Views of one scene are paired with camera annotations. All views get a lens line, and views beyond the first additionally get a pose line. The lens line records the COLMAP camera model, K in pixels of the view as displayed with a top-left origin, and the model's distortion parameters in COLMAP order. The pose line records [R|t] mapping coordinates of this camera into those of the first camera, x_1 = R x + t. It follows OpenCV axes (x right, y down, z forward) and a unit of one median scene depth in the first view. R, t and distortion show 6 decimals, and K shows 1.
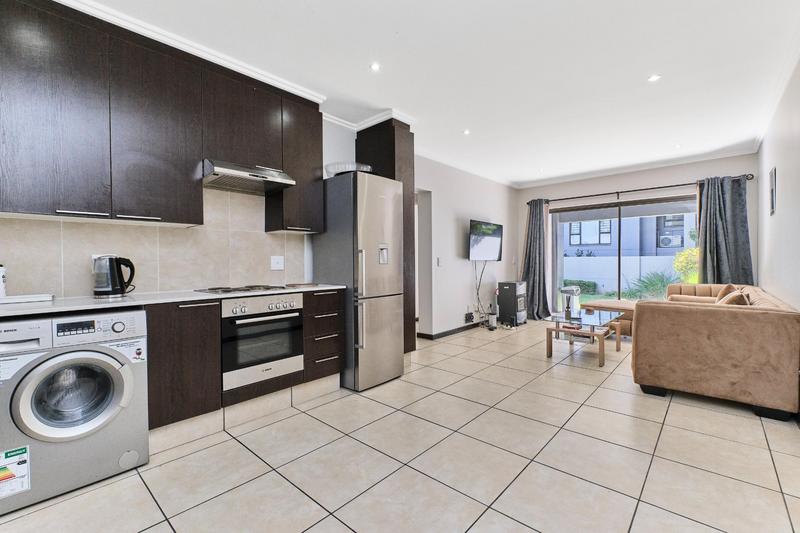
lens RADIAL K [[350.6, 0, 400.0], [0, 350.6, 266.5], [0, 0, 1]] dist [-0.001154, -0.000593]
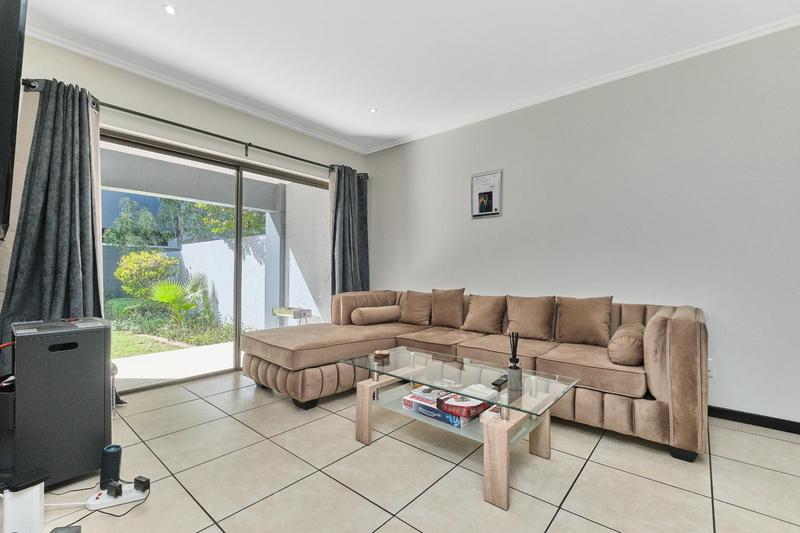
lens RADIAL K [[350.6, 0, 400.0], [0, 350.6, 266.5], [0, 0, 1]] dist [-0.001154, -0.000593]
pose [[-0.025657, 0.017207, 0.999523, 0.068584], [0.013380, 0.999768, -0.016868, 0.007147], [-0.999581, 0.012941, -0.025882, 1.472601]]
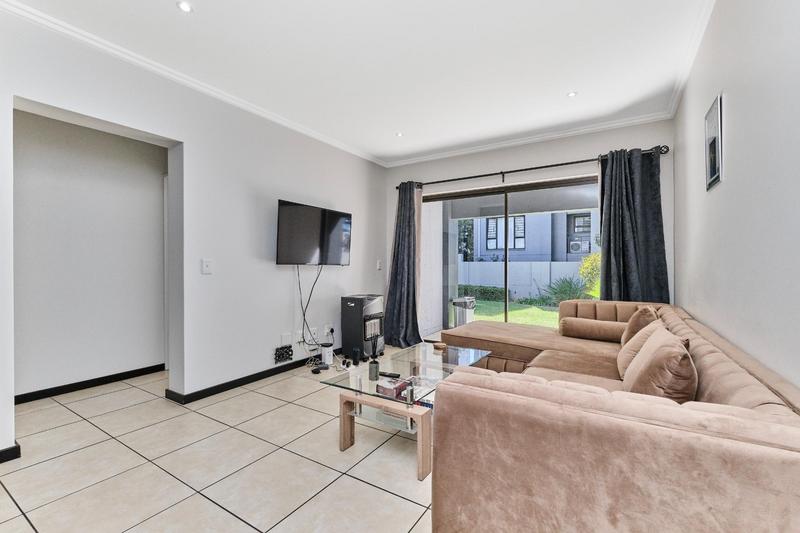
lens RADIAL K [[349.0, 0, 400.0], [0, 349.0, 266.5], [0, 0, 1]] dist [0.002227, 0.000126]
pose [[0.984885, 0.006922, 0.173071, 0.548275], [-0.004902, 0.999915, -0.012096, -0.011933], [-0.173140, 0.011065, 0.984835, 0.620436]]
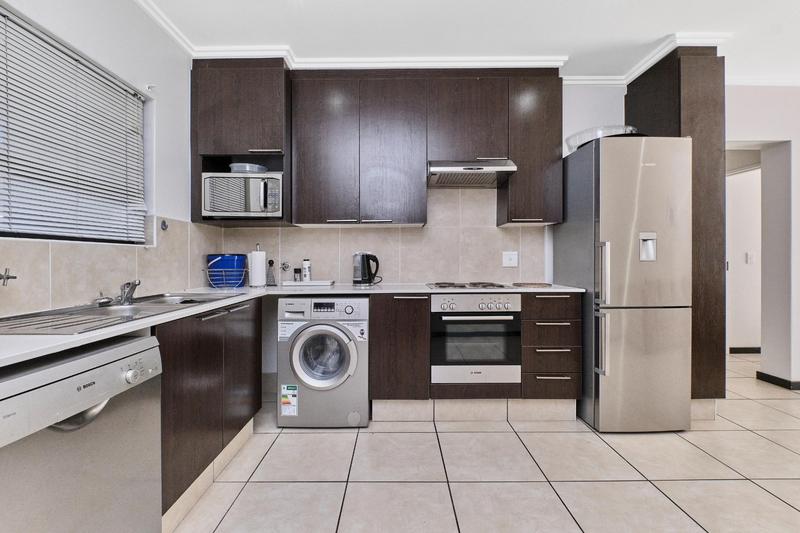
lens RADIAL K [[356.5, 0, 397.9], [0, 356.5, 260.2], [0, 0, 1]] dist [-0.003489, -0.000829]
pose [[0.667698, 0.007545, -0.744394, 0.151792], [-0.011997, 0.999928, -0.000625, -0.003200], [0.744336, 0.009348, 0.667740, 0.163996]]
